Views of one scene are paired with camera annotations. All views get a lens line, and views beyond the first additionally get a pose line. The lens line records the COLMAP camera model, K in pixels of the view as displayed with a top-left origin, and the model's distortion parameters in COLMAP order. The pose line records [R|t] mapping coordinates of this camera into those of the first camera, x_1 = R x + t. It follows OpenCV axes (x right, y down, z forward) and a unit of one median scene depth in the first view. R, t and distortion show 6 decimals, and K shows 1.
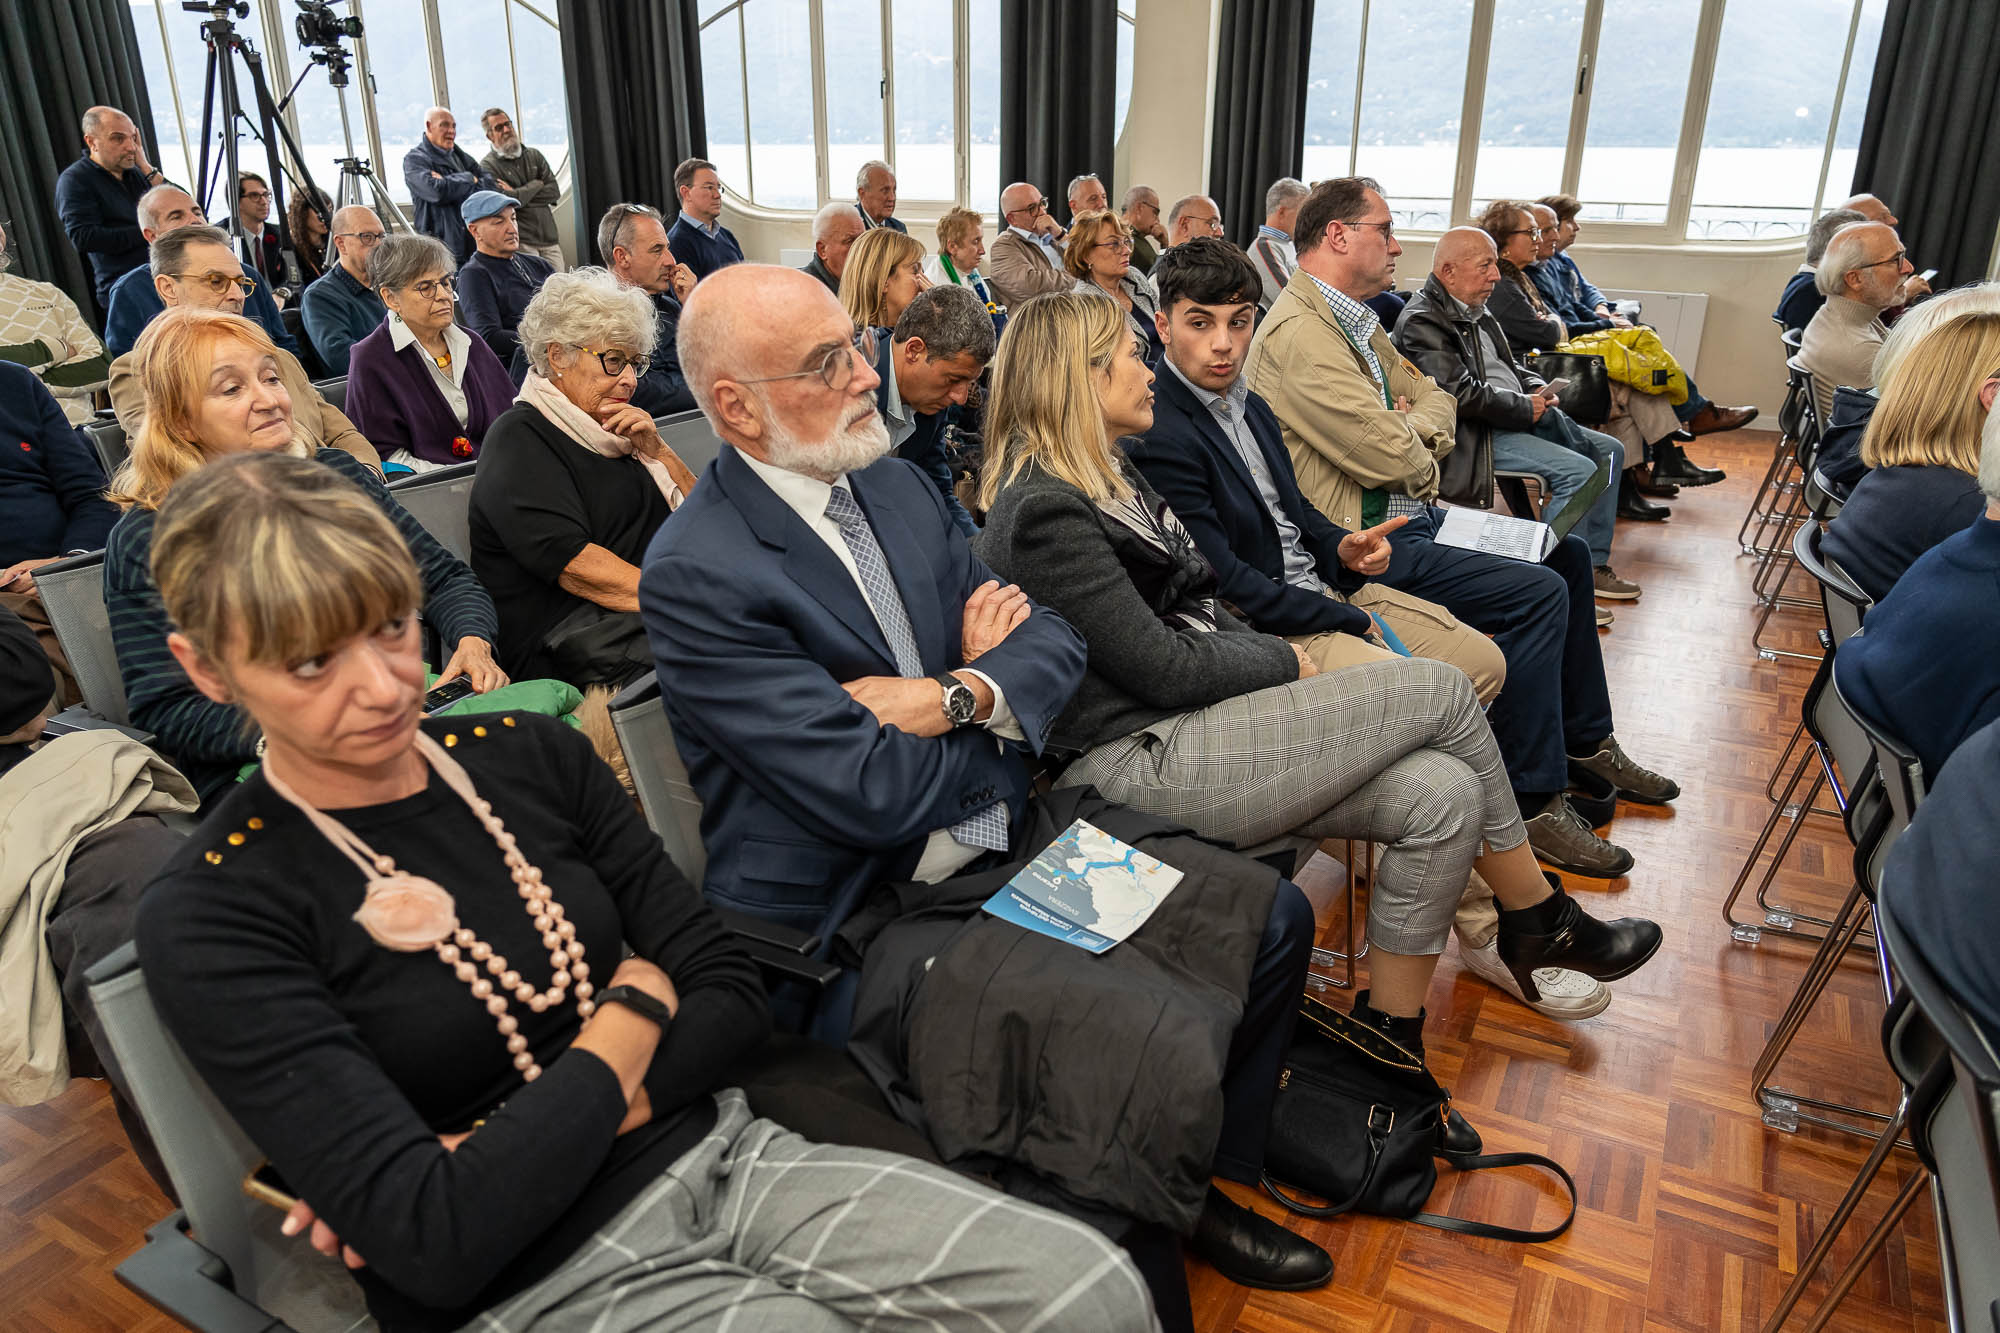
lens RADIAL K [[1344.4, 0, 998.5], [0, 1344.4, 659.6], [0, 0, 1]] dist [-0.015853, -0.009023]
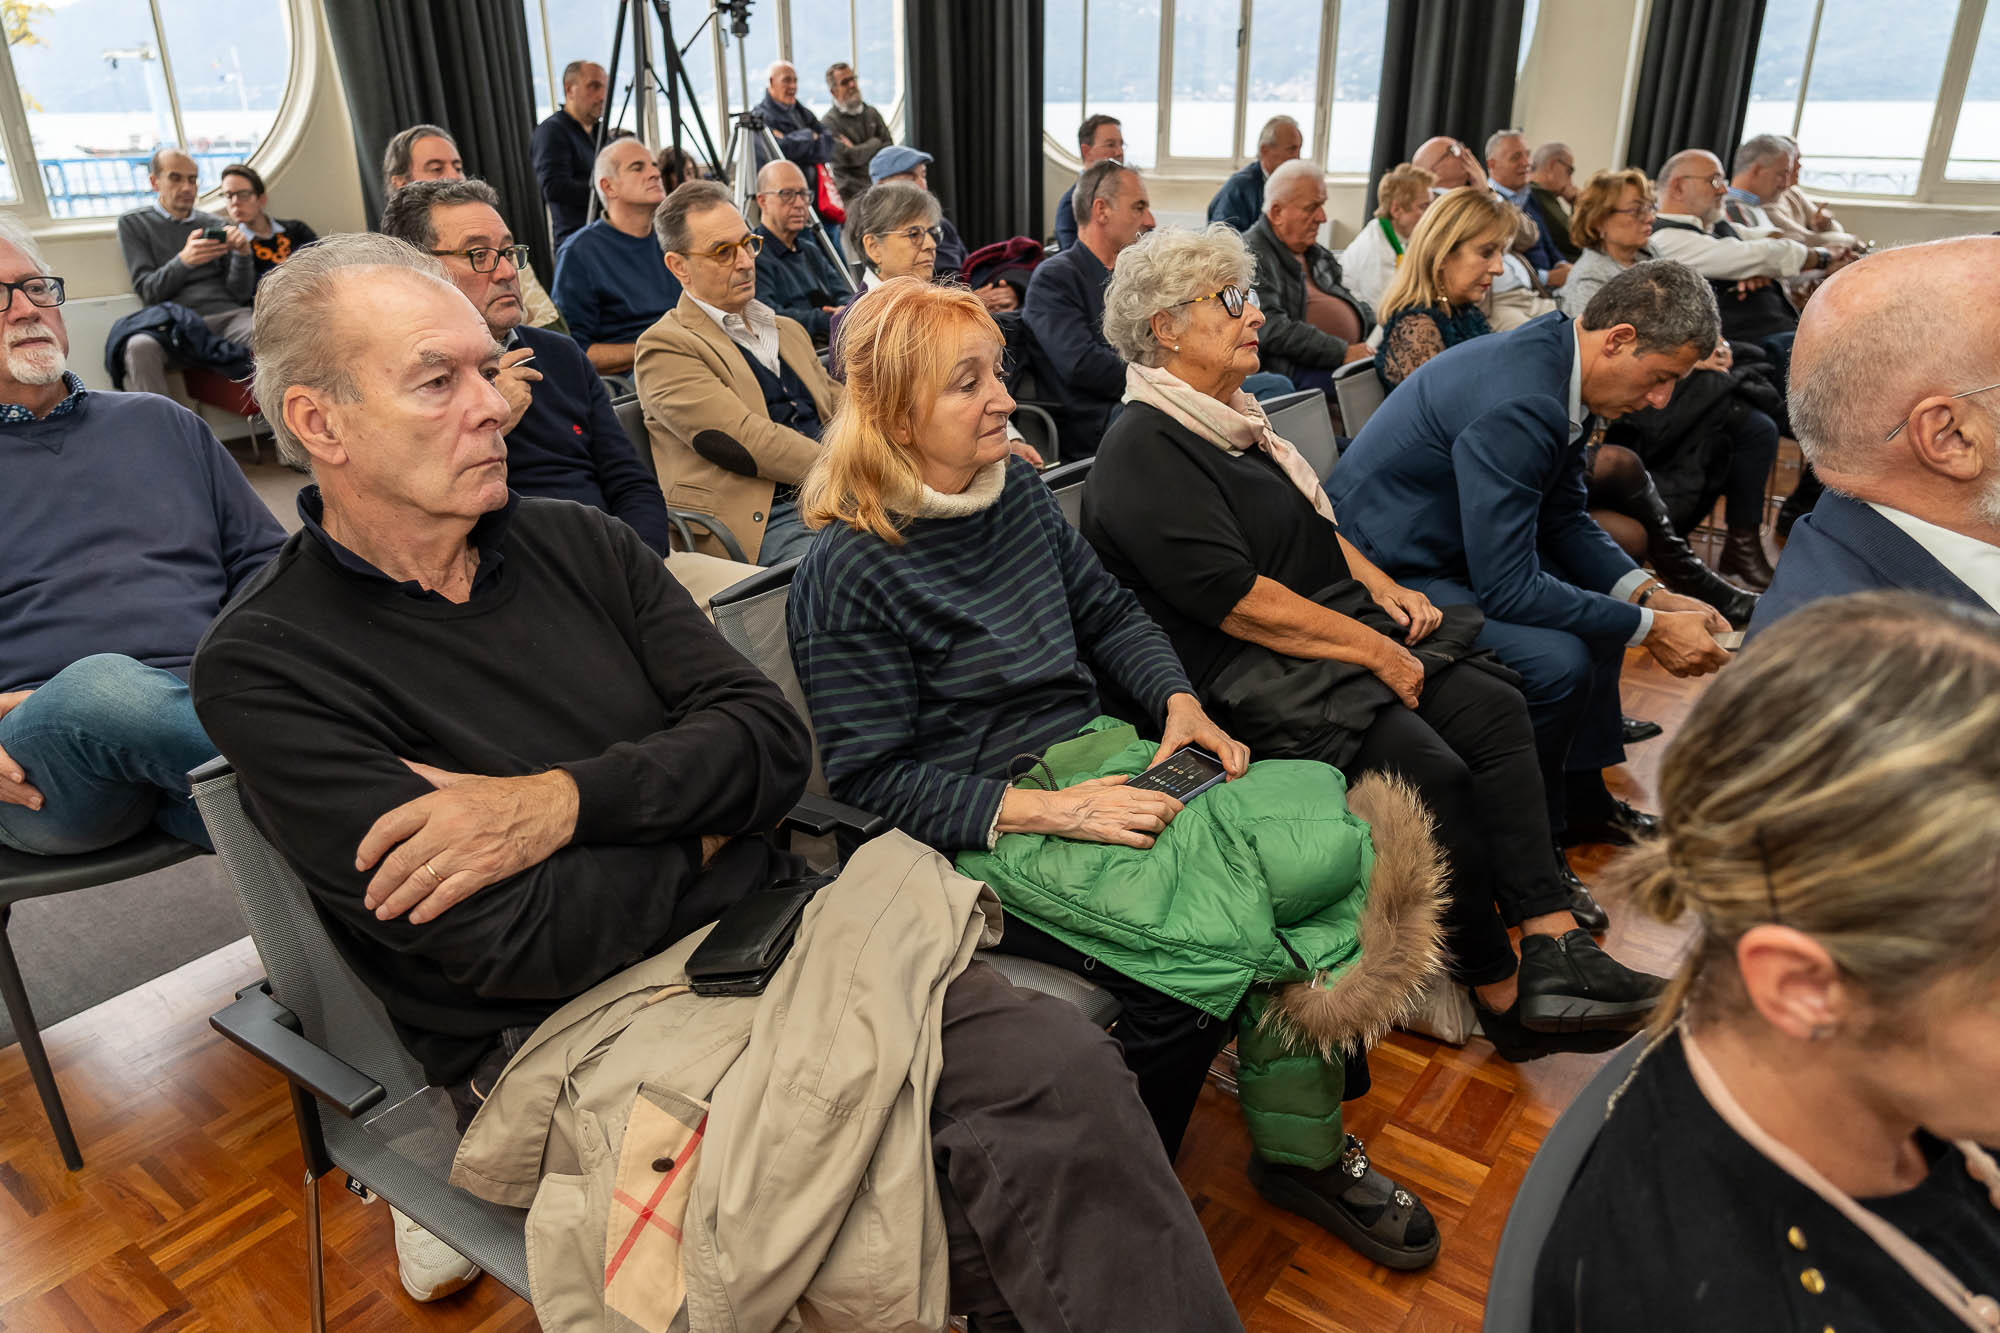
lens RADIAL K [[1344.4, 0, 992.5], [0, 1344.4, 683.2], [0, 0, 1]] dist [-0.015853, -0.009023]
pose [[0.986188, 0.056113, -0.155837, -0.168819], [-0.049547, 0.997725, 0.045707, -0.024593], [0.158047, -0.037354, 0.986725, 0.080155]]
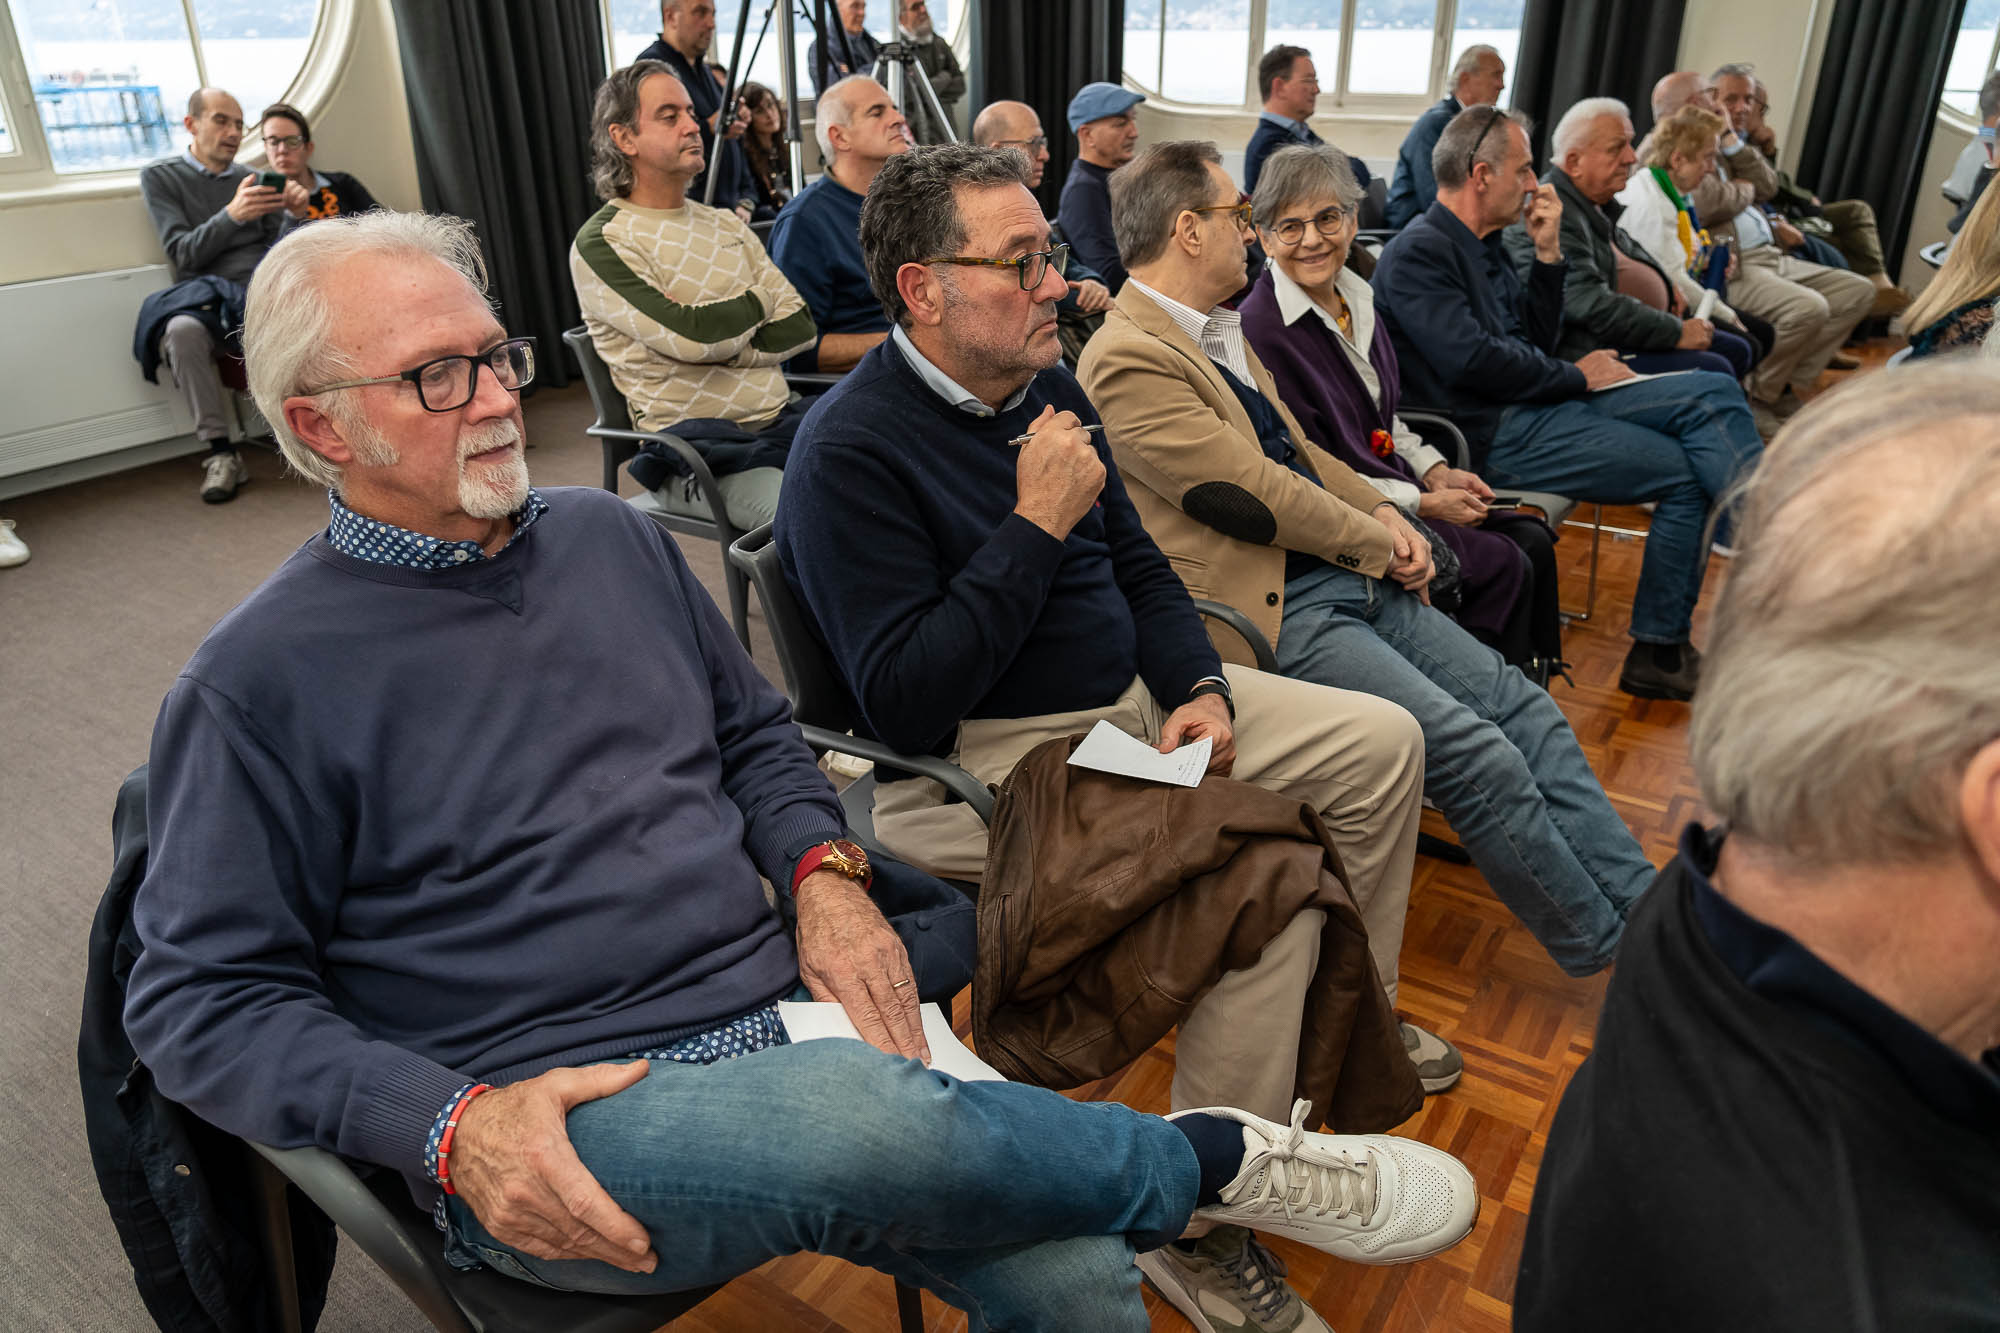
lens RADIAL K [[1344.4, 0, 996.1], [0, 1344.4, 664.7], [0, 0, 1]] dist [-0.015853, -0.009023]
pose [[0.995288, 0.032682, -0.091284, -0.418932], [-0.025717, 0.996741, 0.076464, -0.075923], [0.093486, -0.073756, 0.992885, 0.205429]]
